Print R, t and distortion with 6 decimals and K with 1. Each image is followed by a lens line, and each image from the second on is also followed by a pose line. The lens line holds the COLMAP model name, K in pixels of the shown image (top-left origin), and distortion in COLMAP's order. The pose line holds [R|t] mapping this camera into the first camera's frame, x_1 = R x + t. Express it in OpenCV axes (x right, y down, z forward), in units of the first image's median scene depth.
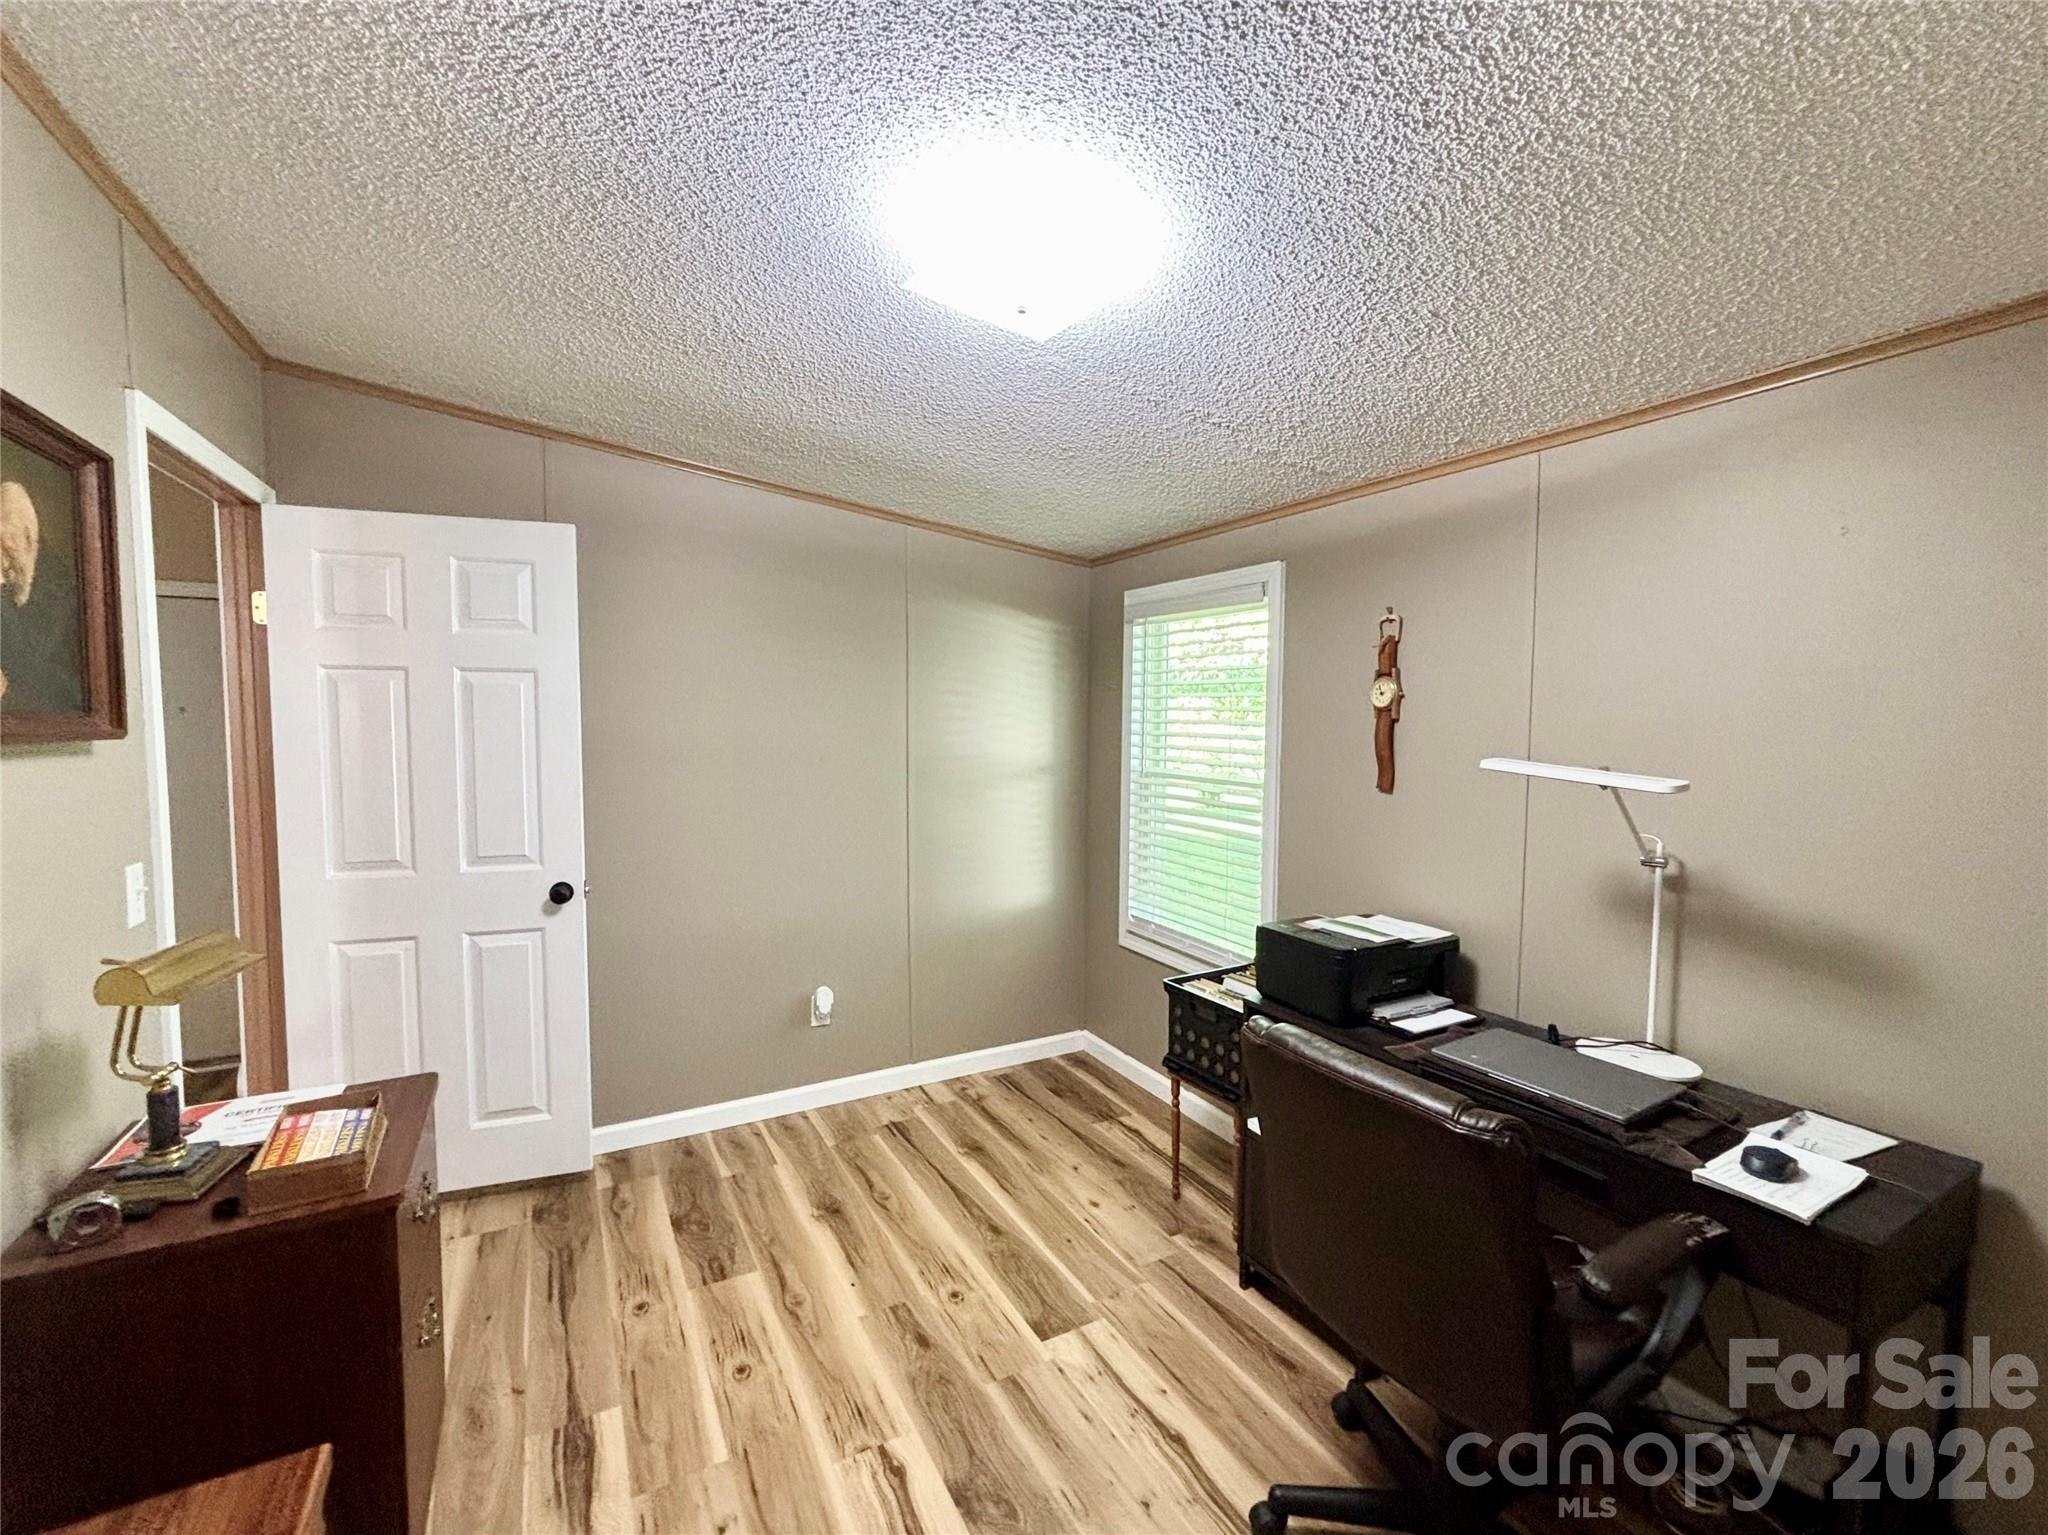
lens RADIAL K [[825.4, 0, 1021.0], [0, 825.4, 765.7], [0, 0, 1]] dist [0.010447, -0.006275]
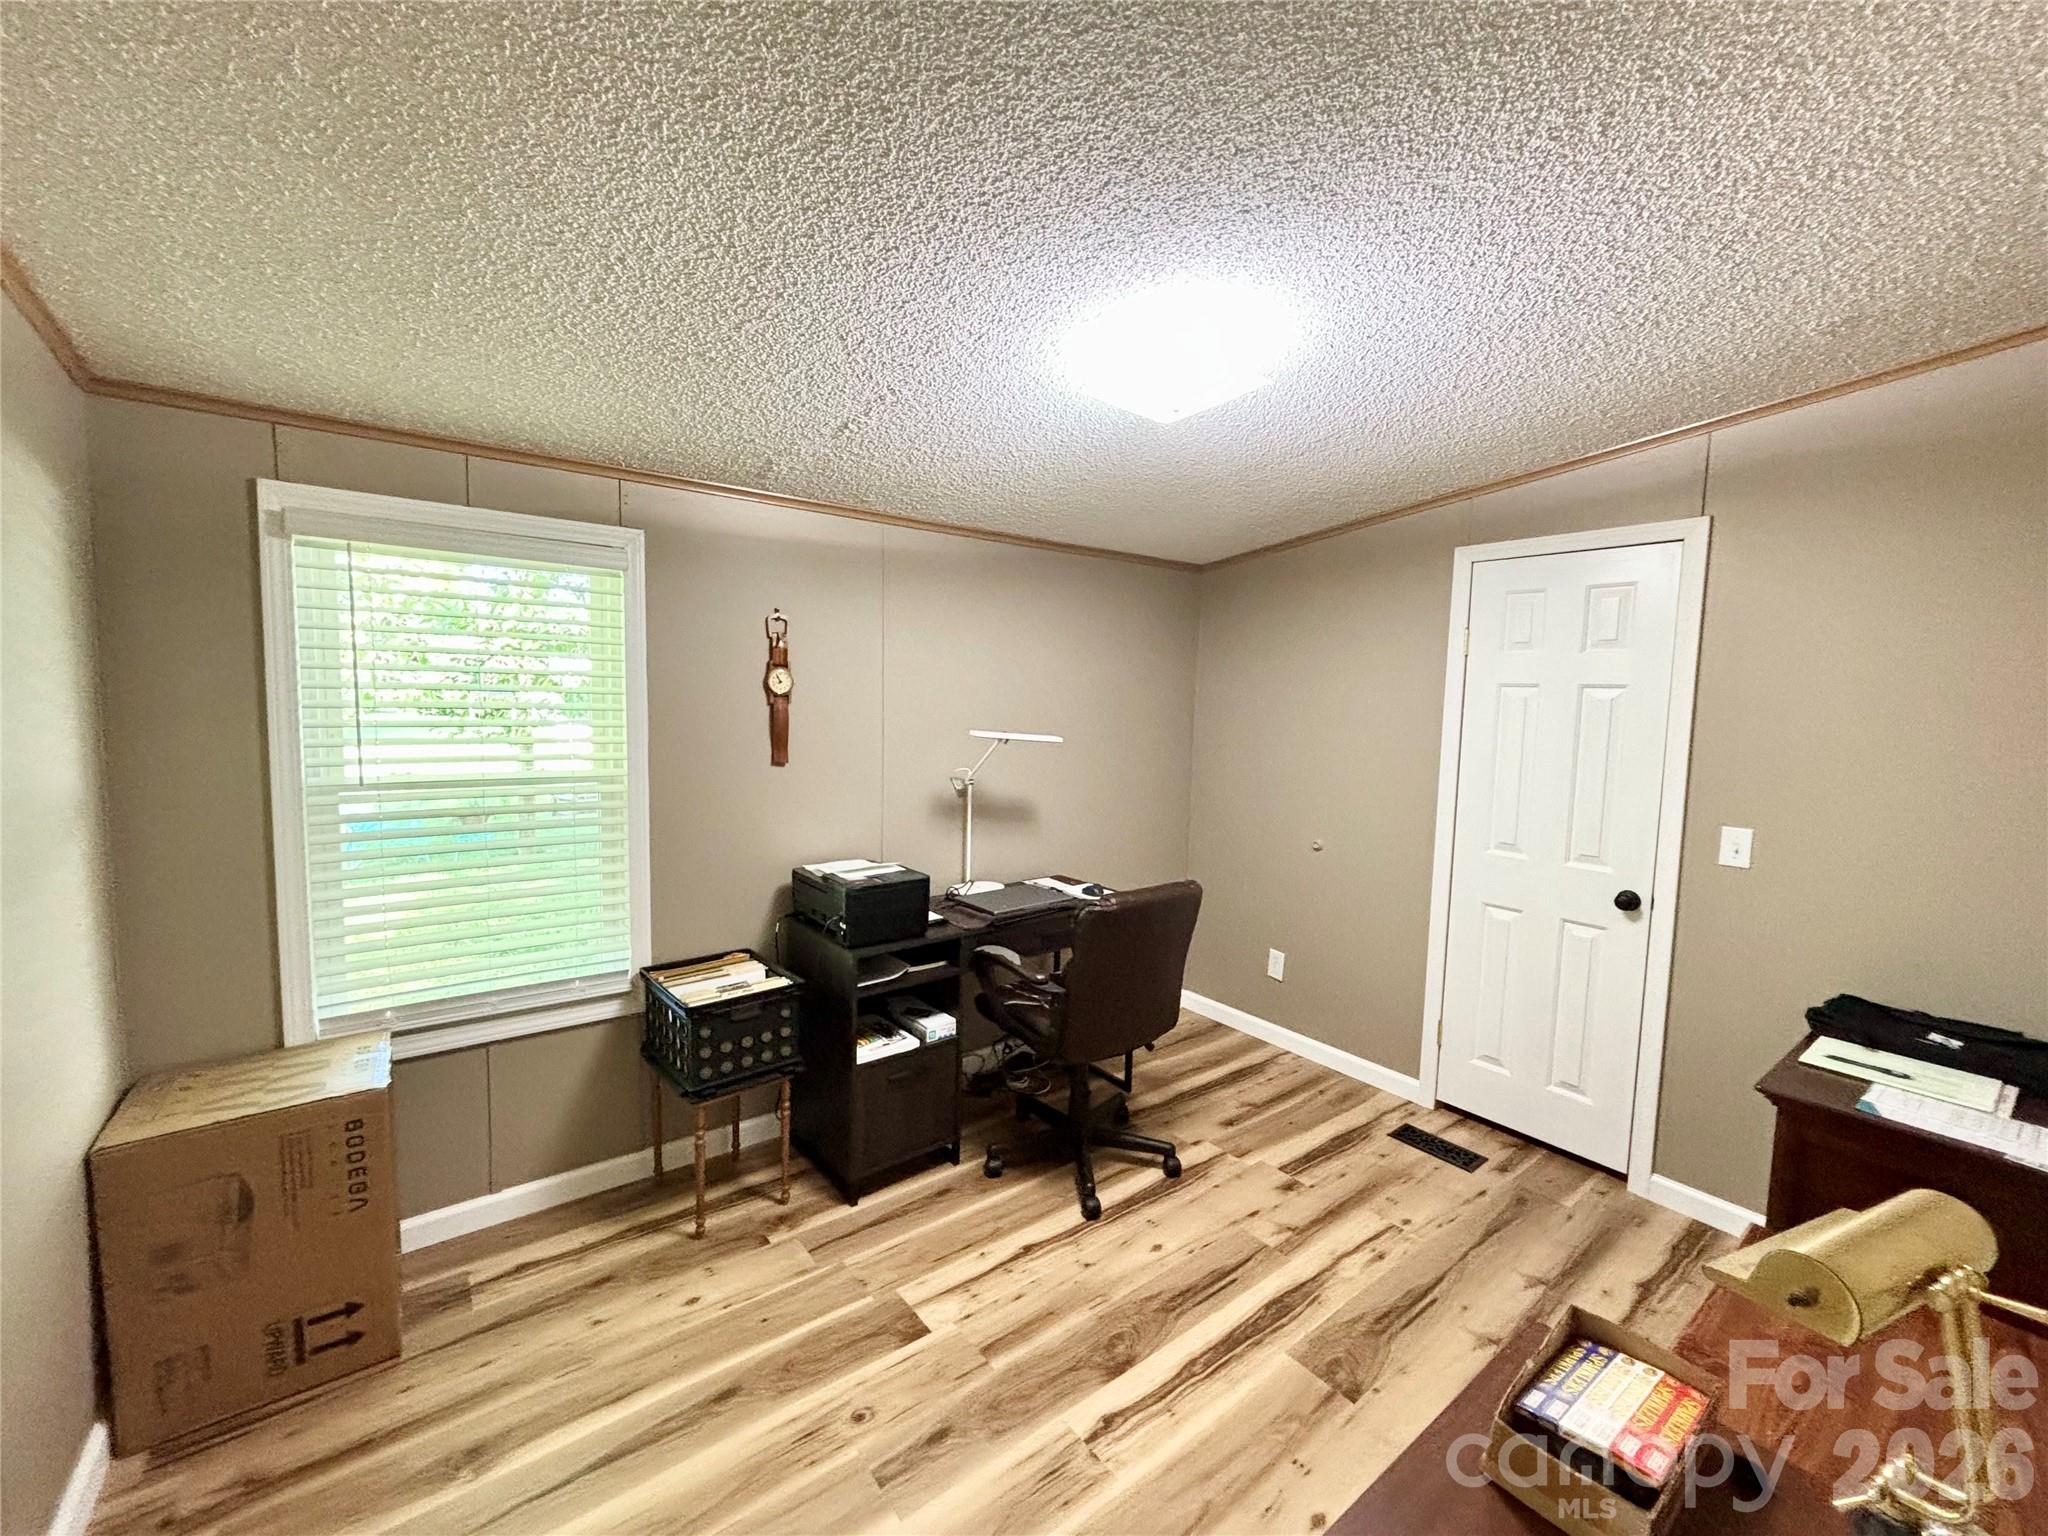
lens RADIAL K [[809.8, 0, 993.9], [0, 809.8, 766.0], [0, 0, 1]] dist [-0.003892, 0.000000]
pose [[-0.098779, -0.092217, 0.990827, -0.783659], [0.039024, 0.994572, 0.096456, -0.071962], [-0.994344, 0.048194, -0.094644, 0.863969]]
